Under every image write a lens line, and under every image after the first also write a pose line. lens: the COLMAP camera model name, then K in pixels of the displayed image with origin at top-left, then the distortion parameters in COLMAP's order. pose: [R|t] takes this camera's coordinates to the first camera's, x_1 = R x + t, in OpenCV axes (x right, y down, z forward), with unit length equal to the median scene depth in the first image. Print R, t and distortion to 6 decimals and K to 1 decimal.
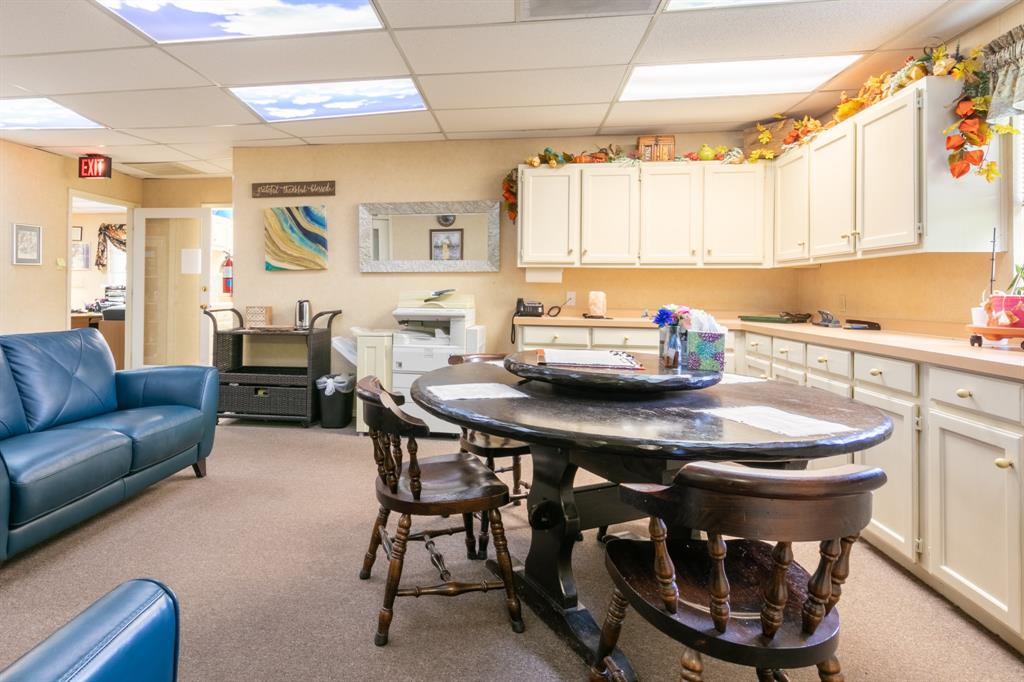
lens RADIAL K [[590.6, 0, 511.0], [0, 590.6, 289.1], [0, 0, 1]] dist [0.002849, 0.000590]
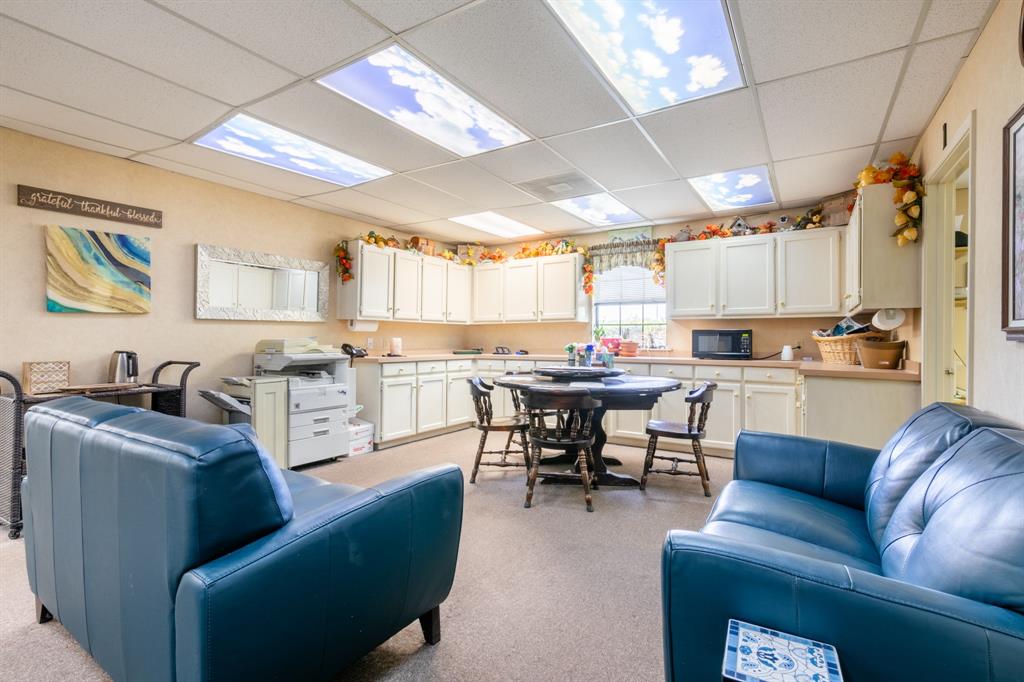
lens RADIAL K [[483.9, 0, 512.0], [0, 483.9, 341.0], [0, 0, 1]] dist [0.000875, 0.000184]
pose [[0.391263, -0.010706, 0.920217, -0.833558], [0.001461, 0.999938, 0.011012, -0.001204], [-0.920278, -0.002964, 0.391254, 0.278321]]
